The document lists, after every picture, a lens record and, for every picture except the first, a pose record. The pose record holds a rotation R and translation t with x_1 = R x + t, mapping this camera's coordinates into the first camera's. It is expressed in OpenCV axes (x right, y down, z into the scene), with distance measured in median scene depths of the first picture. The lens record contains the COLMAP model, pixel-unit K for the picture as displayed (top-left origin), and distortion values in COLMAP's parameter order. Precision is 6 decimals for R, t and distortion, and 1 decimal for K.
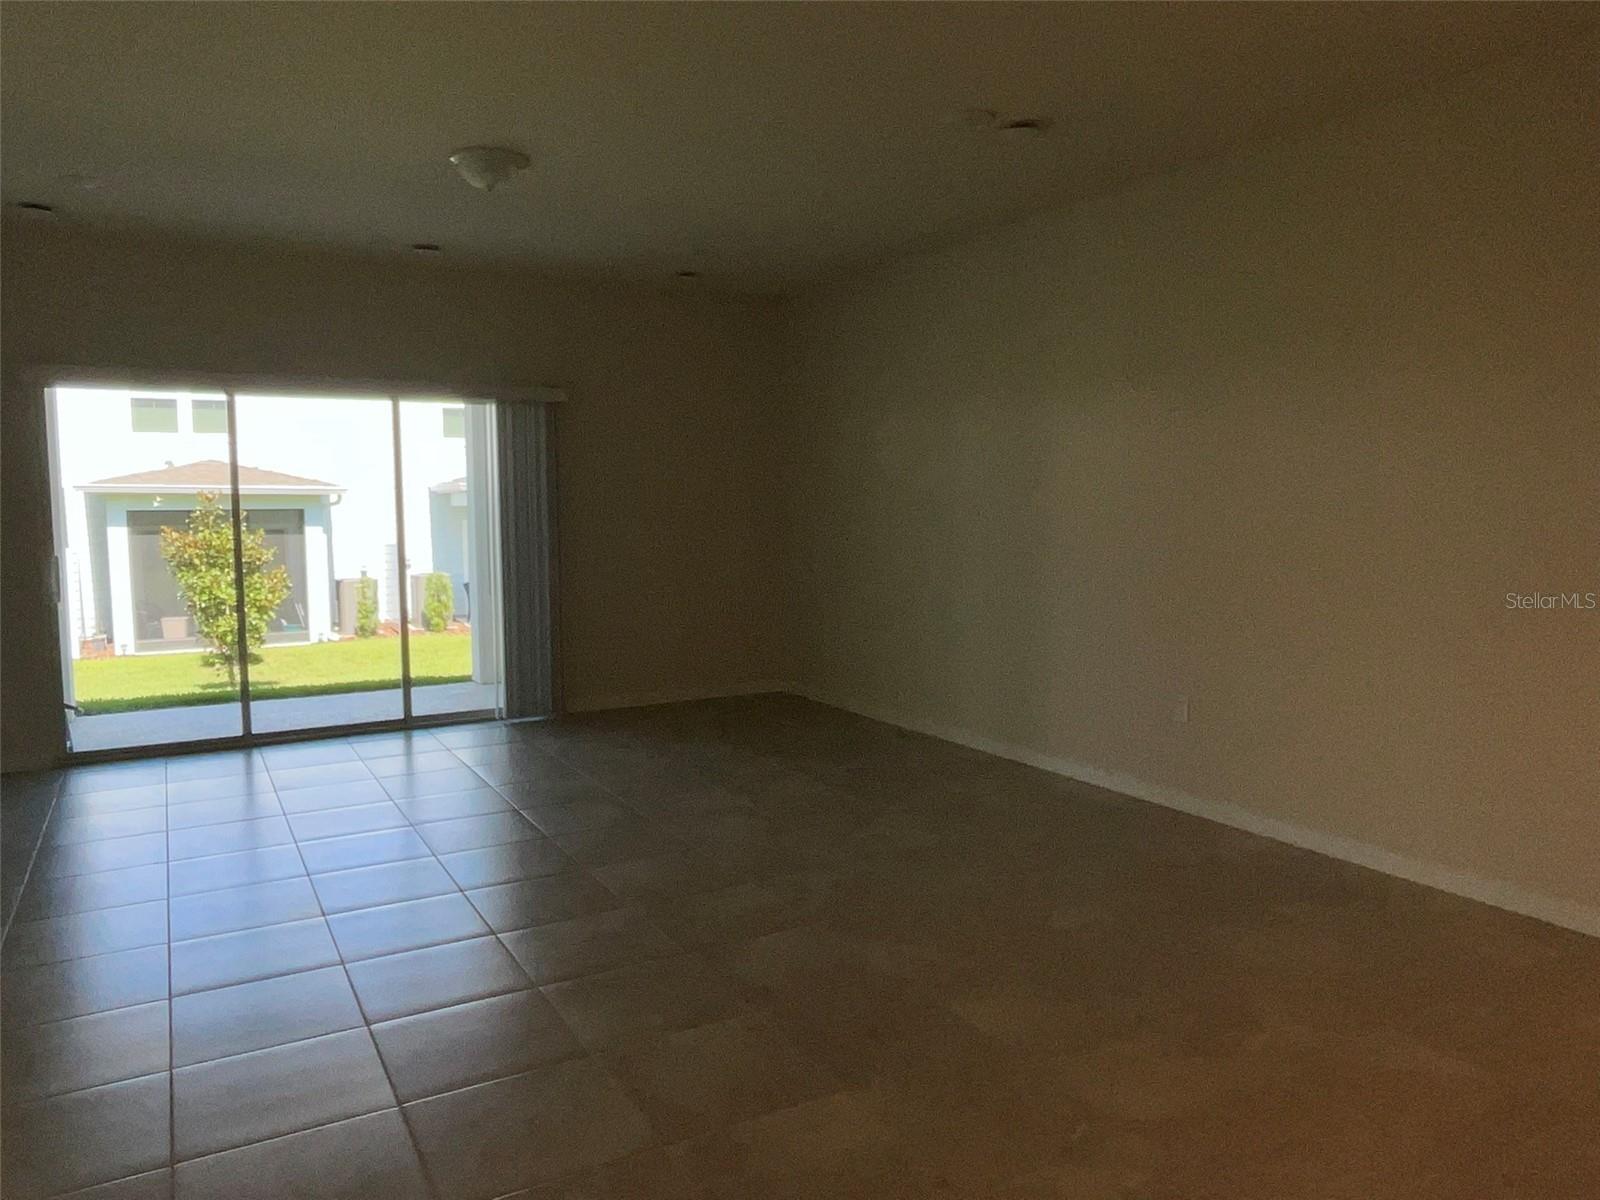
lens RADIAL K [[1082.6, 0, 797.9], [0, 1082.6, 589.3], [0, 0, 1]] dist [-0.006155, -0.001833]
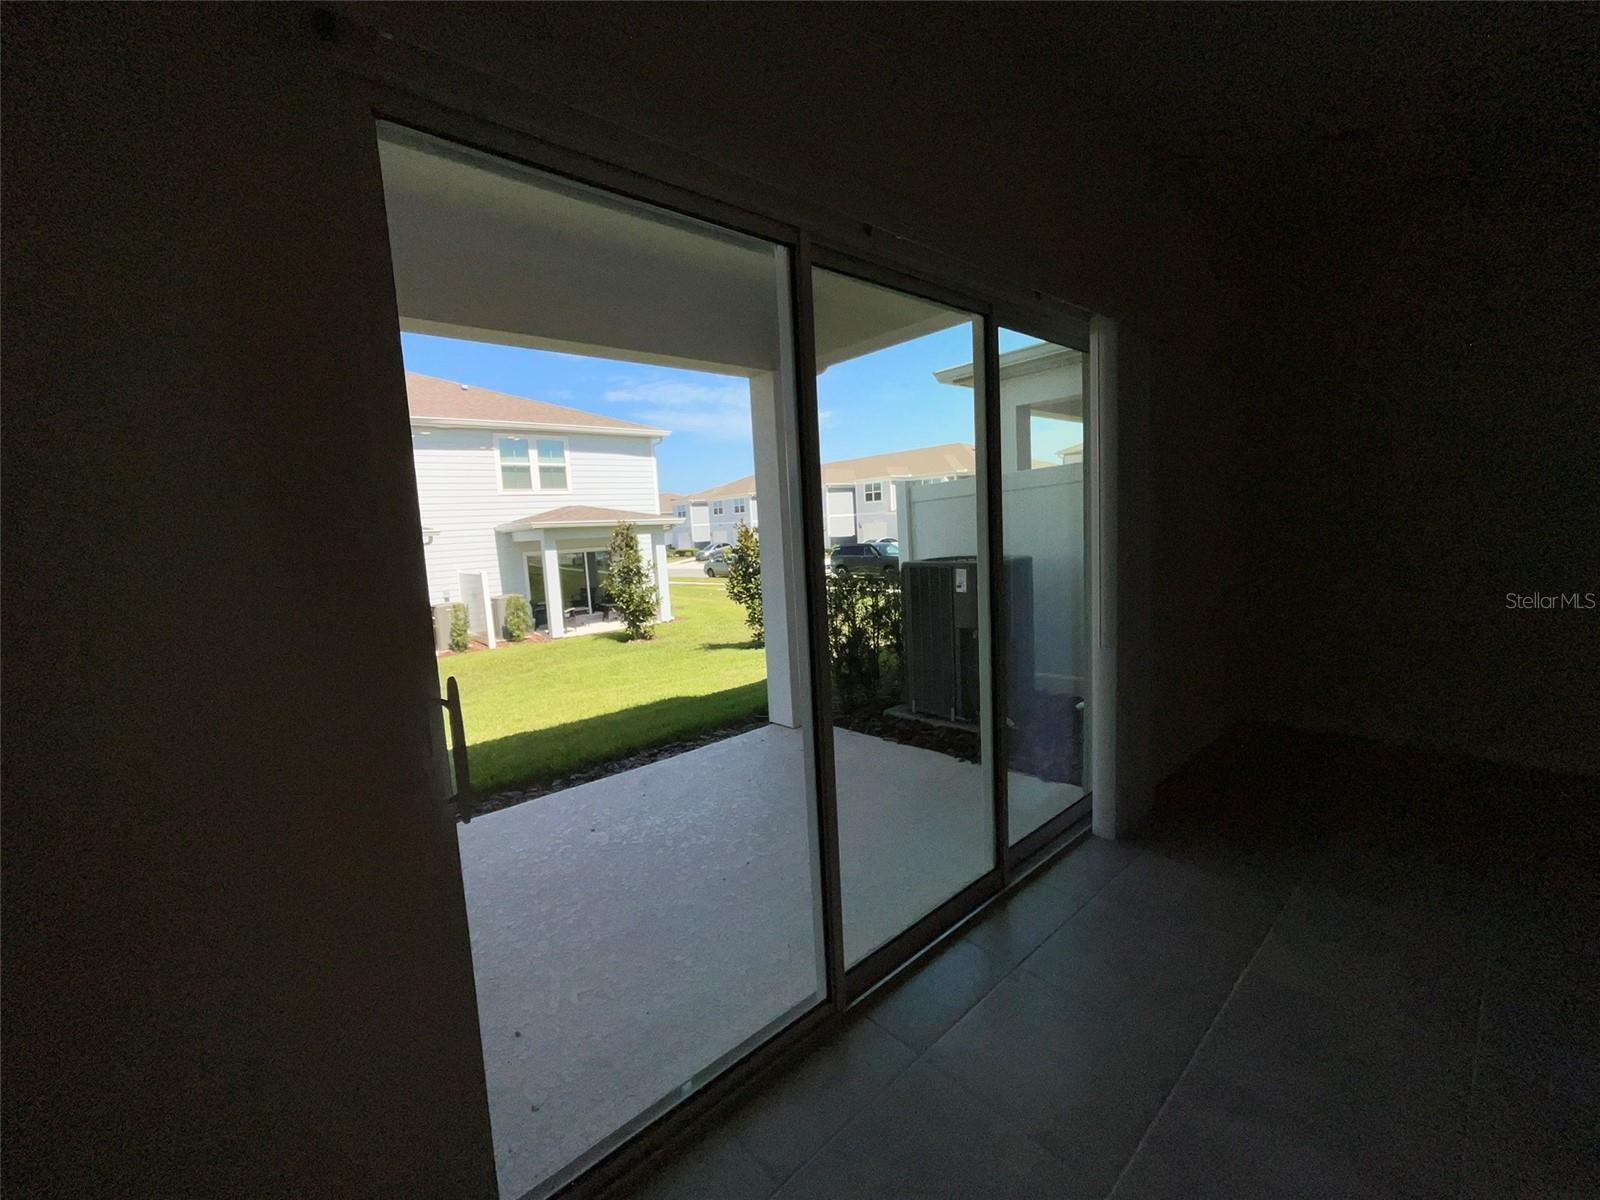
lens RADIAL K [[656.2, 0, 801.7], [0, 656.2, 586.2], [0, 0, 1]] dist [-0.003111, 0.000112]
pose [[0.978499, -0.072062, 0.193254, -0.163089], [0.069846, 0.997391, 0.018264, -0.016924], [-0.194066, -0.004373, 0.980979, 0.197208]]
